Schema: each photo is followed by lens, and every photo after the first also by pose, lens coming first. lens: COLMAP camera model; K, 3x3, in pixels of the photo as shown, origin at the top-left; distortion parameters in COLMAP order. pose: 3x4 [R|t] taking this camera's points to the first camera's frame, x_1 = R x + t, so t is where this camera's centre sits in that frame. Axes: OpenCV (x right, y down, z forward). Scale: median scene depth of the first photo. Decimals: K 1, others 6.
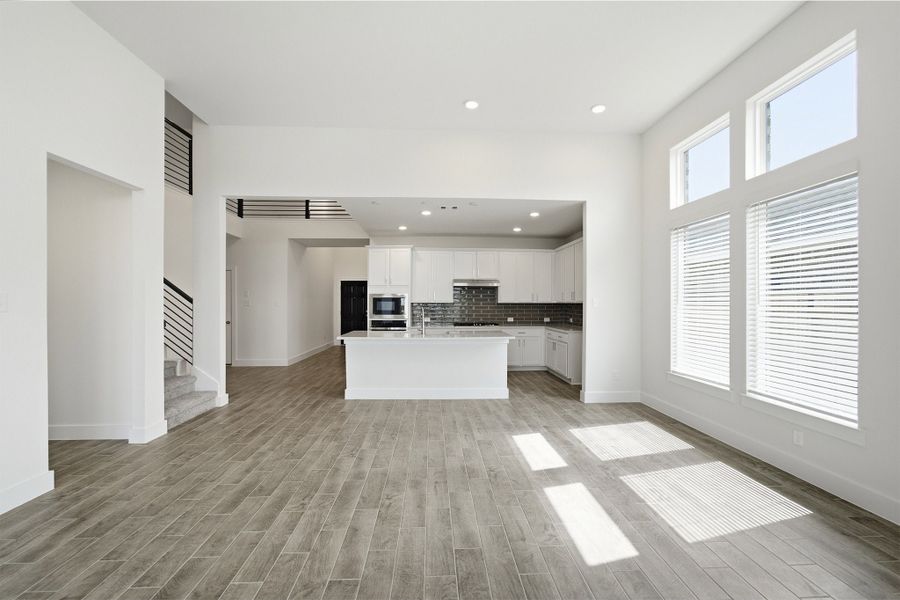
lens RADIAL K [[365.1, 0, 445.0], [0, 365.1, 304.8], [0, 0, 1]] dist [-0.006095, 0.000704]
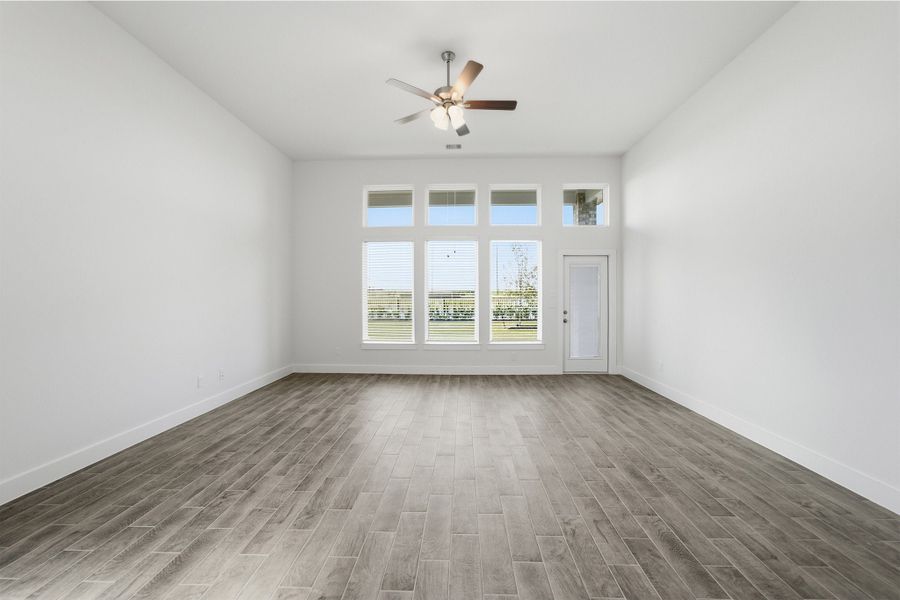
lens RADIAL K [[372.1, 0, 448.9], [0, 372.1, 296.7], [0, 0, 1]] dist [0.002774, 0.000489]
pose [[-0.997624, 0.002605, 0.068842, -0.046434], [0.002809, 0.999992, 0.002863, 0.001355], [-0.068834, 0.003049, -0.997623, 0.746479]]
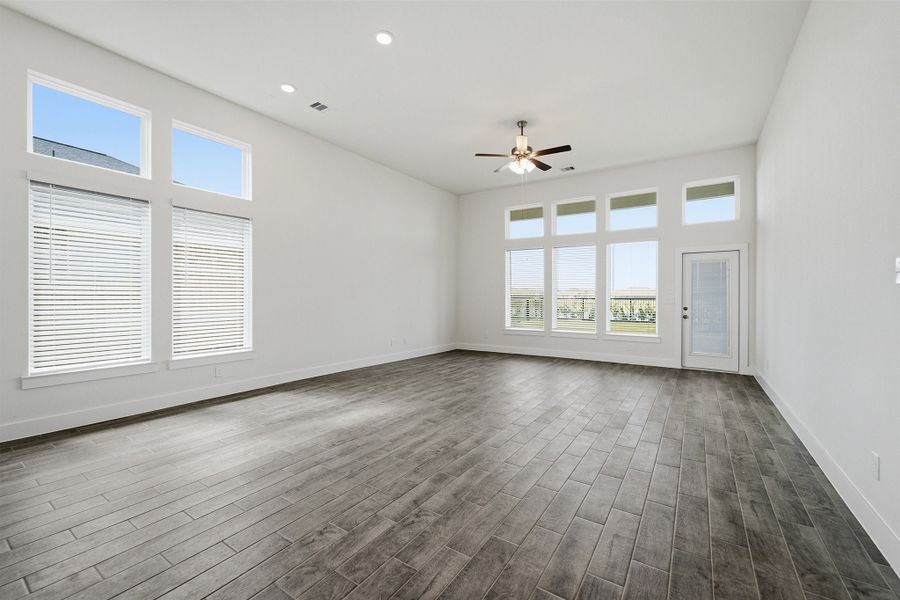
lens RADIAL K [[382.9, 0, 445.5], [0, 382.9, 298.2], [0, 0, 1]] dist [-0.016901, 0.000376]
pose [[-0.803425, -0.003876, 0.595394, -0.456951], [-0.003665, 0.999992, 0.001563, 0.023321], [-0.595395, -0.000926, -0.803432, 1.003494]]
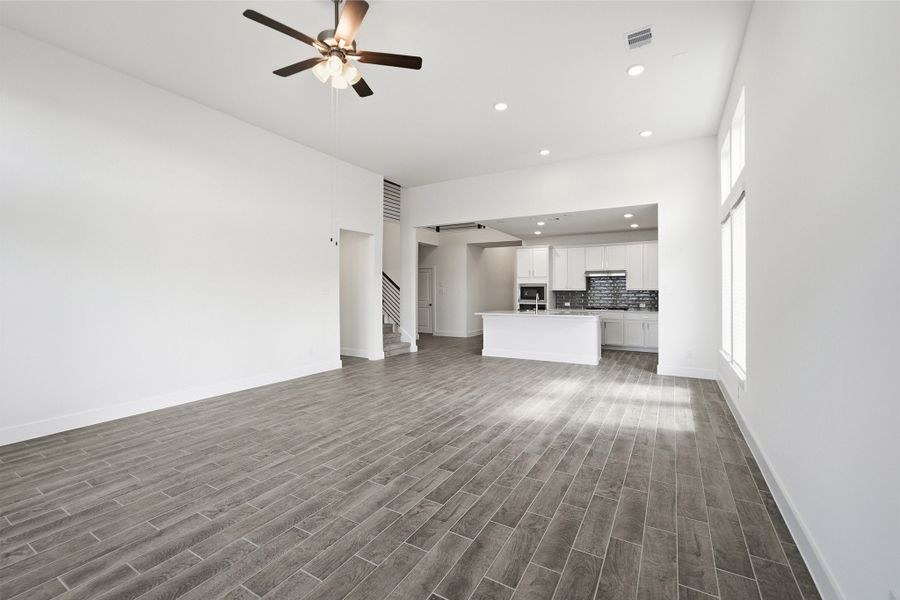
lens RADIAL K [[372.1, 0, 448.9], [0, 372.1, 296.7], [0, 0, 1]] dist [0.002774, 0.000489]
pose [[0.843327, 0.005023, -0.537377, 0.464870], [0.000765, 0.999944, 0.010548, 0.003022], [0.537400, -0.009307, 0.843276, -0.377761]]
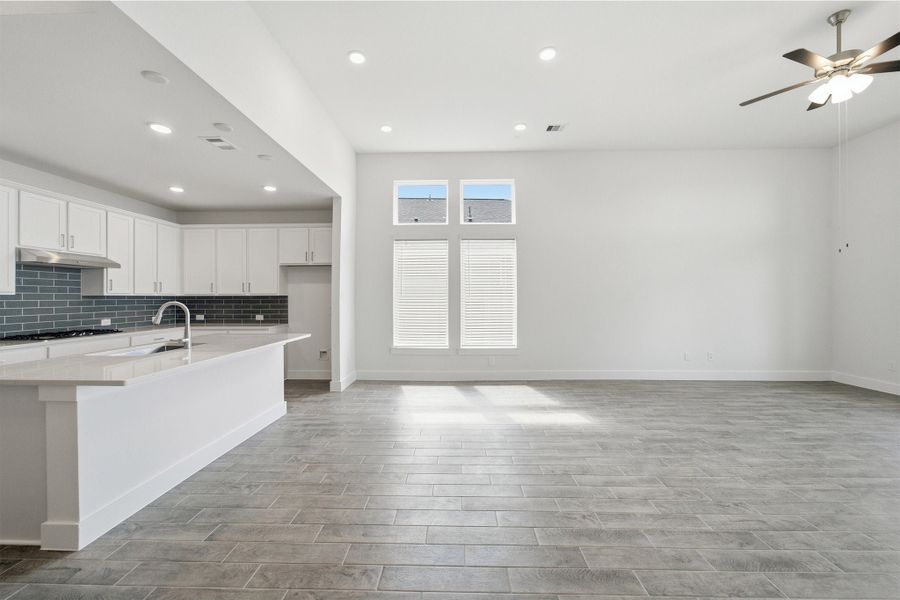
lens RADIAL K [[365.1, 0, 445.0], [0, 365.1, 304.8], [0, 0, 1]] dist [-0.006095, 0.000704]
pose [[0.079791, -0.016285, 0.996679, -0.650803], [0.004149, 0.999863, 0.016004, 0.004850], [-0.996803, 0.002858, 0.079848, 0.633064]]
